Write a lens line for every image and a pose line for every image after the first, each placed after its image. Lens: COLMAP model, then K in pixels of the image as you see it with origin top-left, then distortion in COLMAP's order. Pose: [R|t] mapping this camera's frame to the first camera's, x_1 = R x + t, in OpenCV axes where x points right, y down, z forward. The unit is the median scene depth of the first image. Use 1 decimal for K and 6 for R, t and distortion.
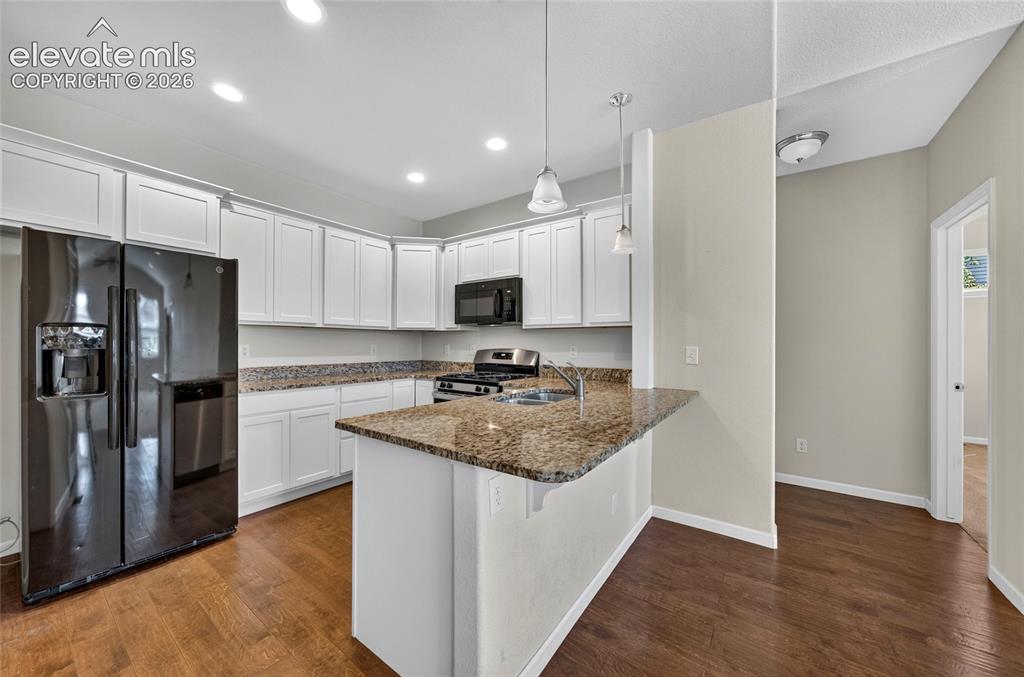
lens RADIAL K [[368.5, 0, 495.0], [0, 368.5, 343.6], [0, 0, 1]] dist [0.010759, -0.000031]
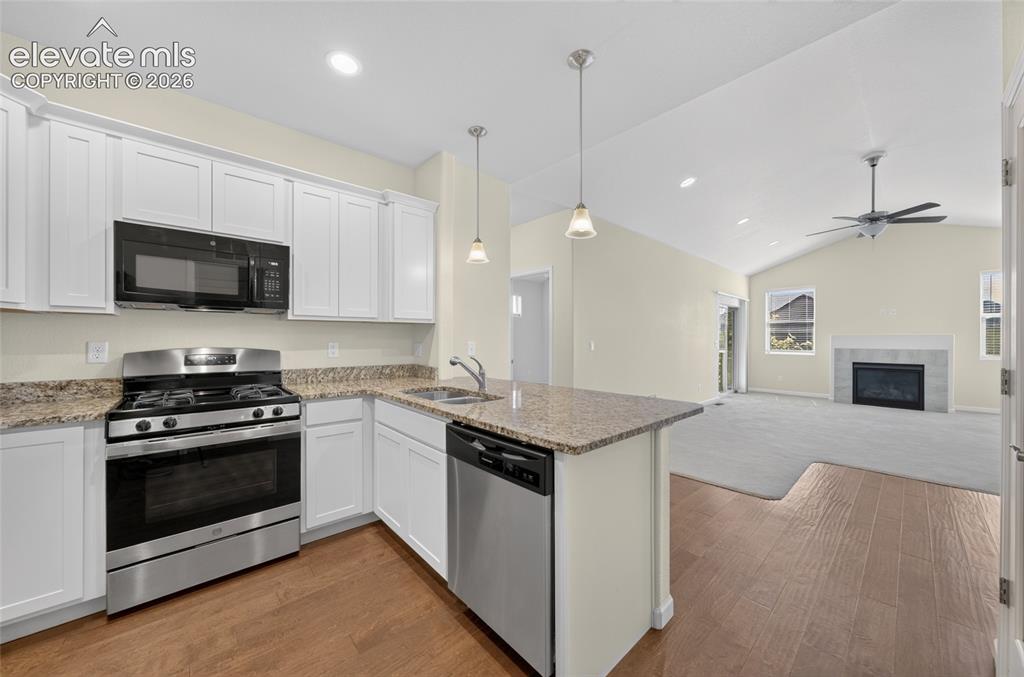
lens RADIAL K [[370.3, 0, 512.0], [0, 370.3, 338.5], [0, 0, 1]] dist [-0.006001, 0.000212]
pose [[0.189659, -0.001559, 0.981849, -0.532566], [-0.001555, 0.999997, 0.001888, -0.005070], [-0.981849, -0.001885, 0.189656, 0.437705]]
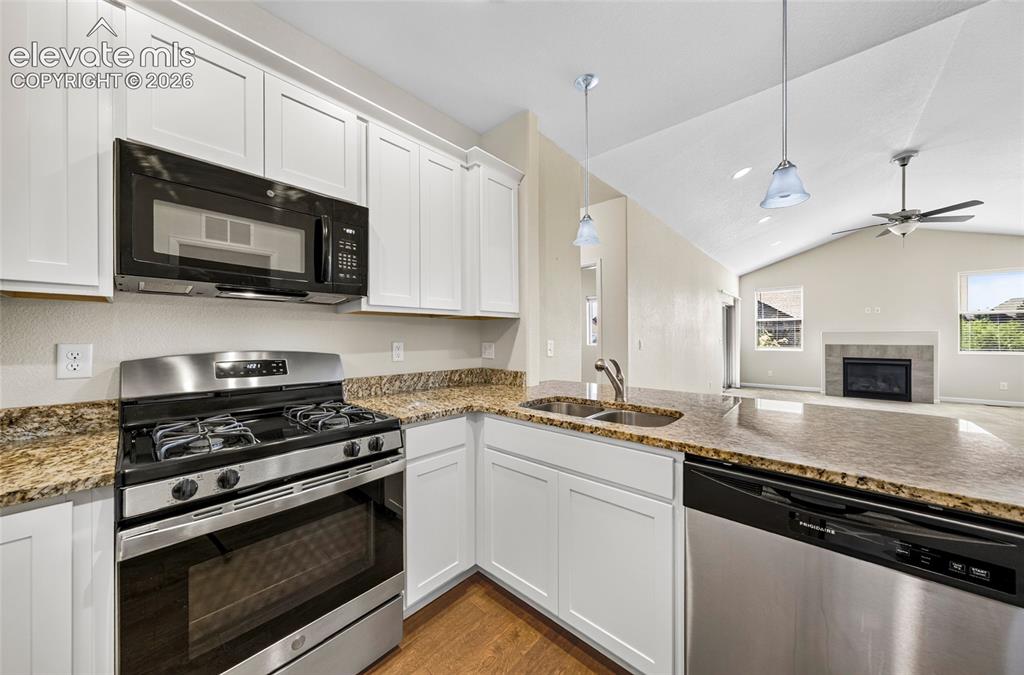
lens RADIAL K [[349.3, 0, 508.2], [0, 349.3, 338.0], [0, 0, 1]] dist [-0.004198, 0.000039]
pose [[0.086138, -0.001993, 0.996281, -0.387125], [0.005295, 0.999985, 0.001543, -0.001634], [-0.996269, 0.005142, 0.086147, 0.743357]]
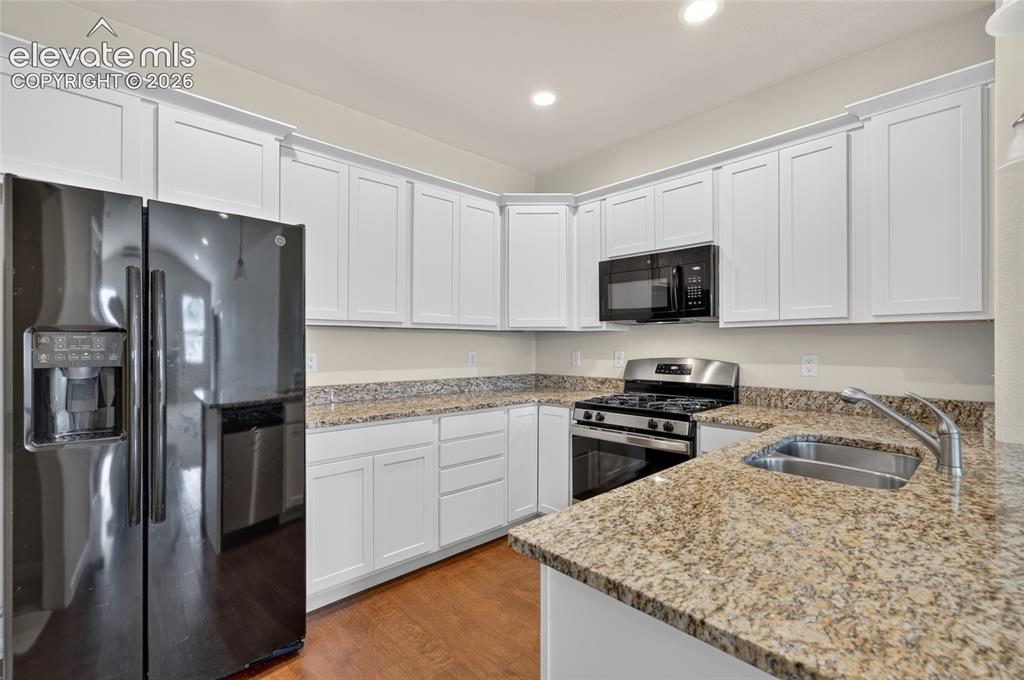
lens RADIAL K [[454.1, 0, 505.2], [0, 454.1, 342.8], [0, 0, 1]] dist [0.000264, 0.000309]
pose [[0.986257, -0.003356, -0.165183, -0.152958], [0.002611, 0.999985, -0.004725, -0.011390], [0.165197, 0.004229, 0.986252, 0.193563]]
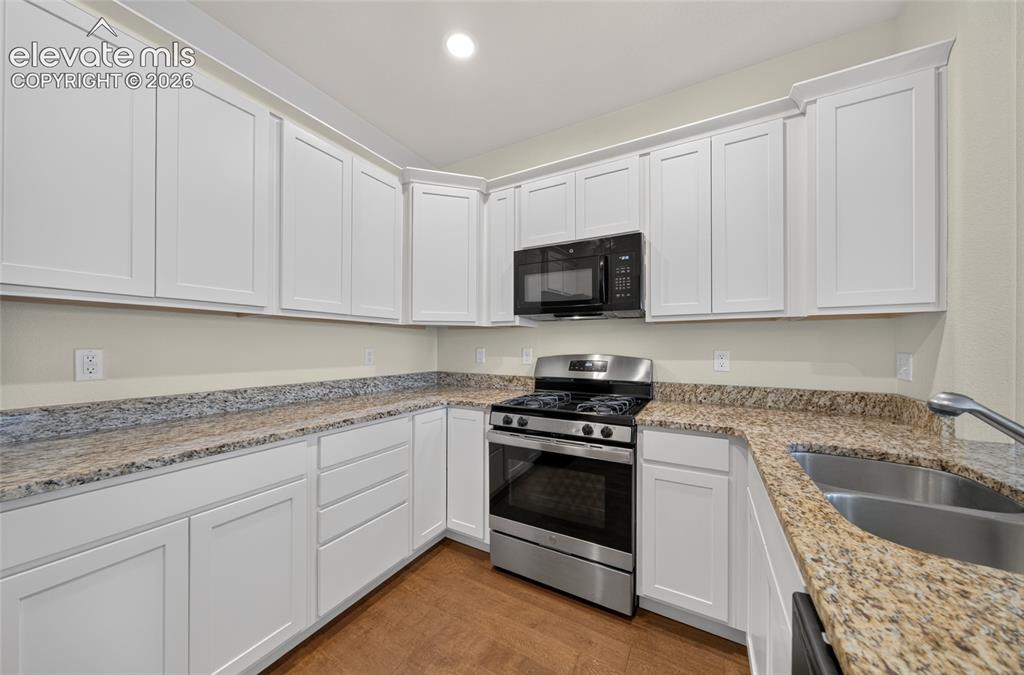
lens RADIAL K [[343.8, 0, 506.3], [0, 343.8, 347.4], [0, 0, 1]] dist [-0.013379, 0.005160]
pose [[0.990914, -0.000686, 0.134493, -0.216778], [0.000407, 0.999998, 0.002101, -0.000574], [-0.134494, -0.002027, 0.990912, 0.483333]]
